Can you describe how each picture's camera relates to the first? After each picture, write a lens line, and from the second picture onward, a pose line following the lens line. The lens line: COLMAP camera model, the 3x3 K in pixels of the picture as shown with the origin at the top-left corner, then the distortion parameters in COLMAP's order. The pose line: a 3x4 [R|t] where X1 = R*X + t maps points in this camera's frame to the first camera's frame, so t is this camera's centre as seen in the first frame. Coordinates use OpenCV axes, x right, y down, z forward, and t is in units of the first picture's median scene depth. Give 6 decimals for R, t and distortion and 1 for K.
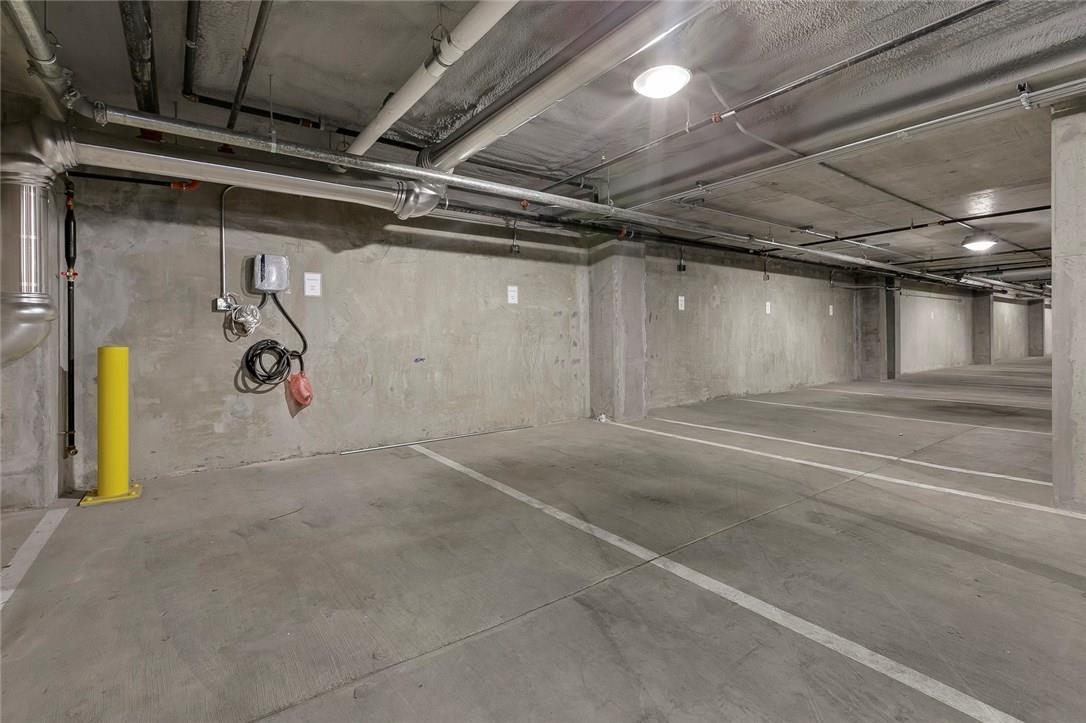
lens RADIAL K [[490.1, 0, 538.0], [0, 490.1, 337.0], [0, 0, 1]] dist [0.002014, -0.001068]
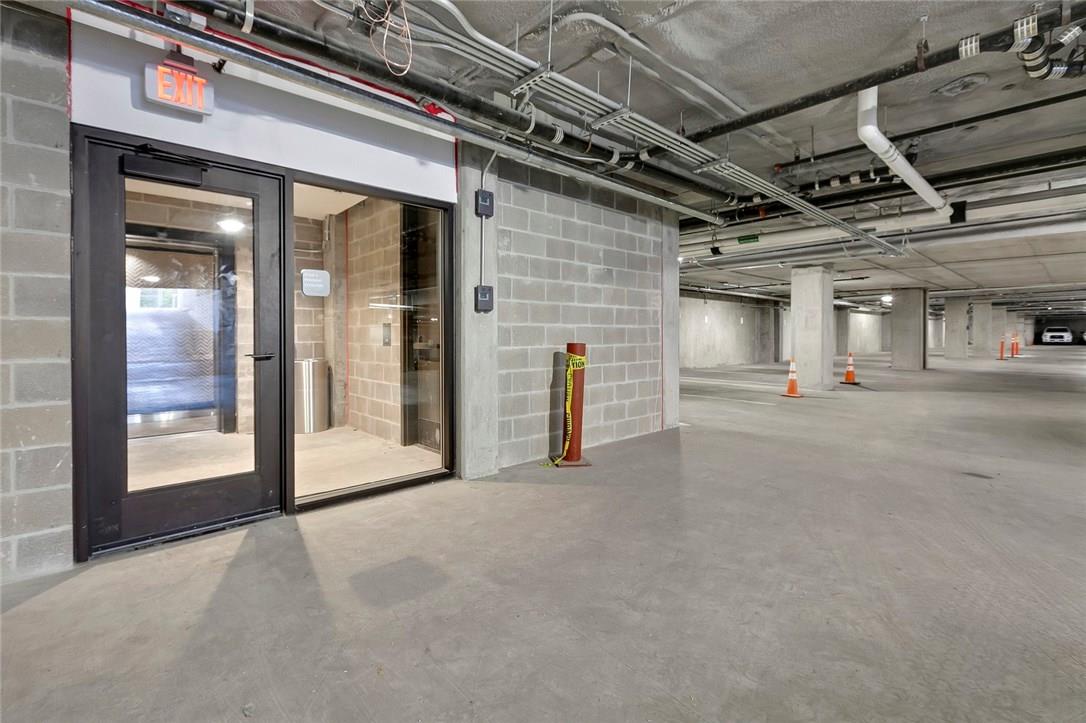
lens RADIAL K [[490.1, 0, 546.3], [0, 490.1, 338.7], [0, 0, 1]] dist [0.002014, -0.001068]
pose [[0.992250, 0.006585, 0.124082, -0.264800], [-0.007360, 0.999956, 0.005793, 0.002978], [-0.124038, -0.006662, 0.992255, -0.561521]]
